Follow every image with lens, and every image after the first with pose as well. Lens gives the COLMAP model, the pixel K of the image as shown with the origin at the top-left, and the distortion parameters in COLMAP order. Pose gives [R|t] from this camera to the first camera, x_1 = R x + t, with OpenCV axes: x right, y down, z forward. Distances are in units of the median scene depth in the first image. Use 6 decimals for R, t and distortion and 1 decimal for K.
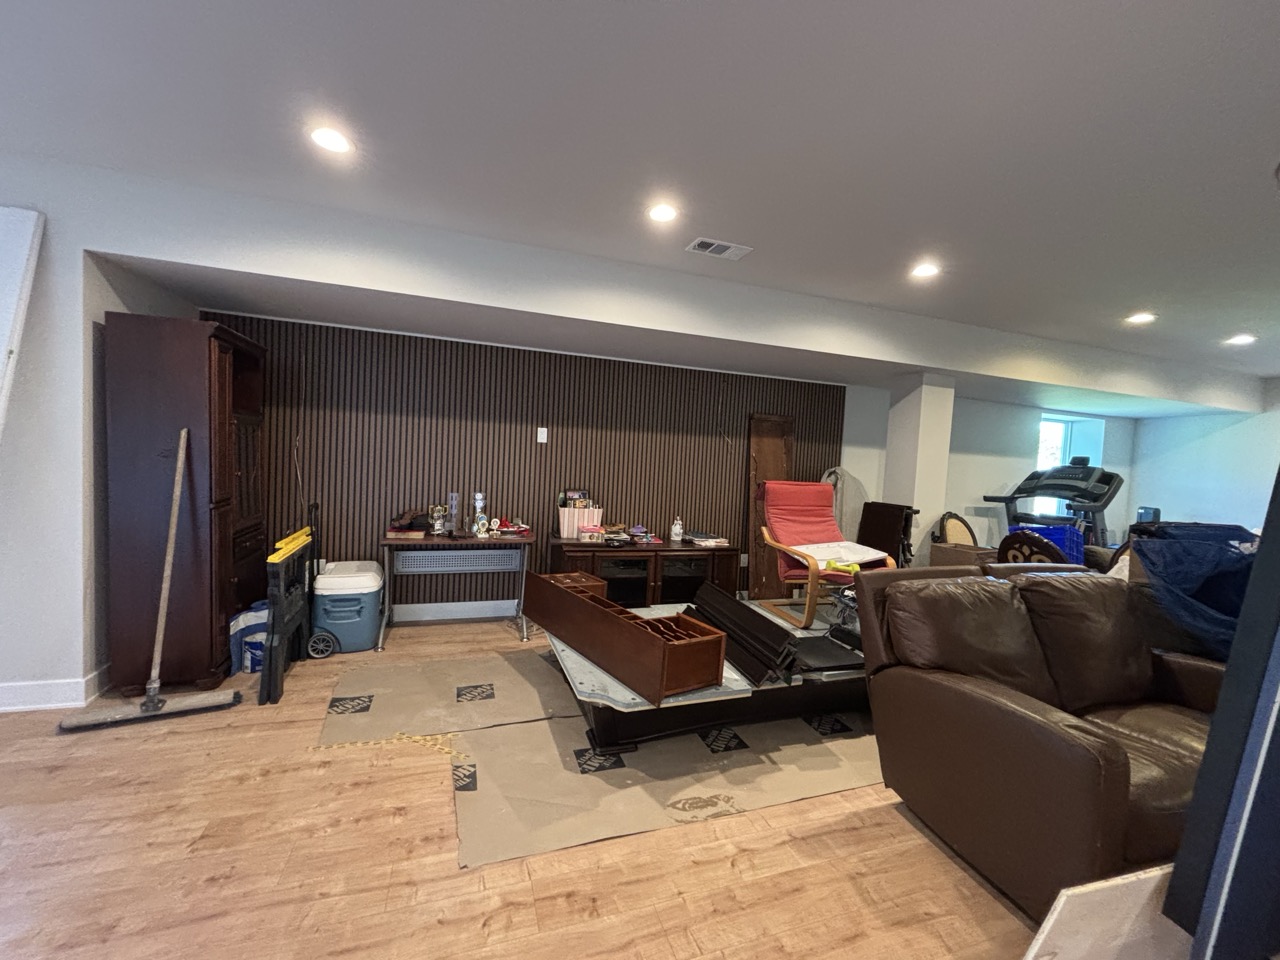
lens RADIAL K [[511.6, 0, 640.0], [0, 511.6, 480.0], [0, 0, 1]] dist [0.002788, -0.000281]
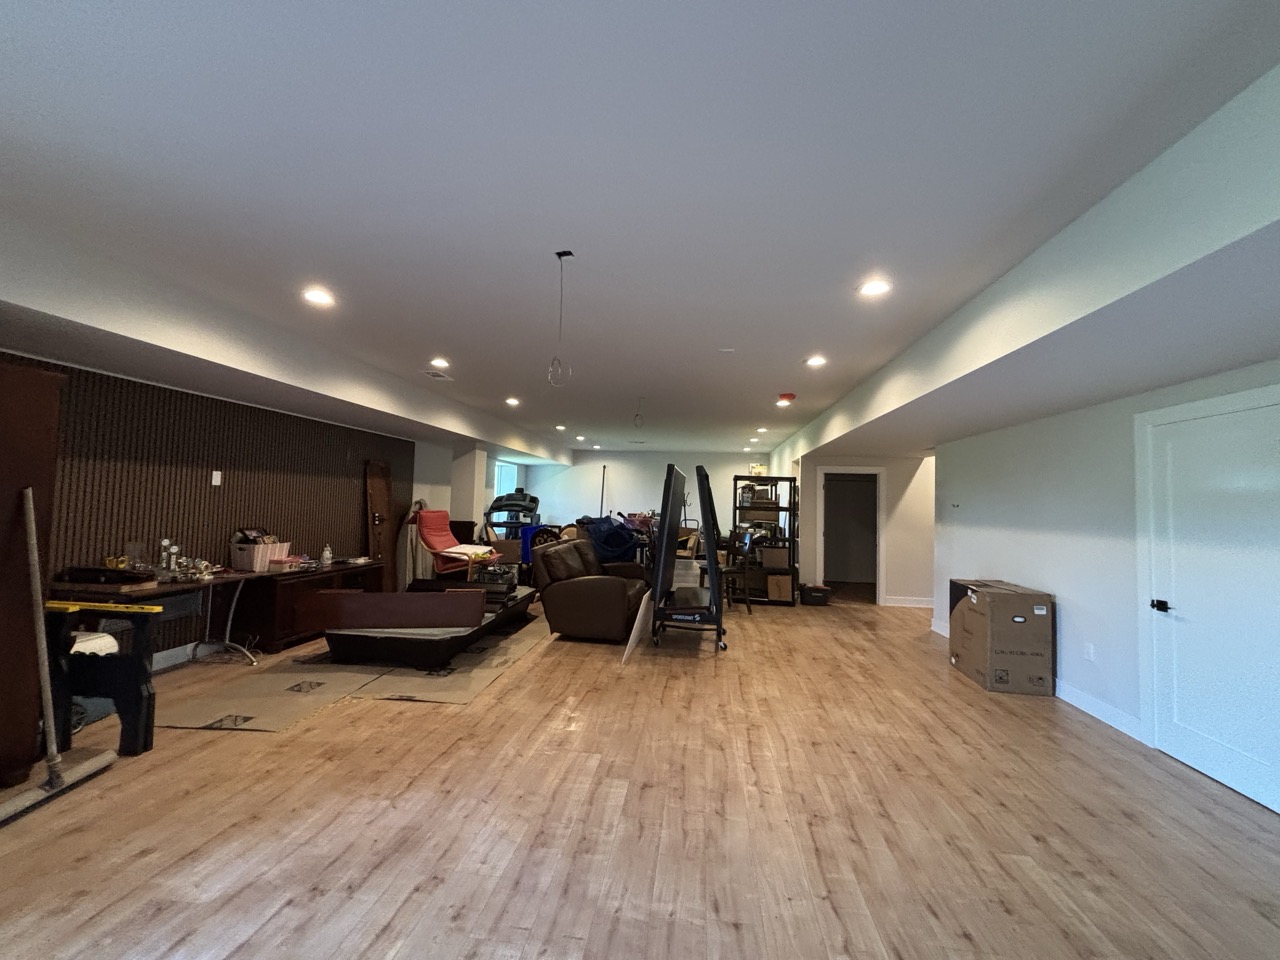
lens RADIAL K [[511.6, 0, 640.0], [0, 511.6, 480.0], [0, 0, 1]] dist [0.002788, -0.000281]
pose [[0.437041, -0.000195, 0.899441, -1.133951], [0.035977, 0.999203, -0.017265, -0.053402], [-0.898722, 0.039904, 0.436700, -0.345084]]
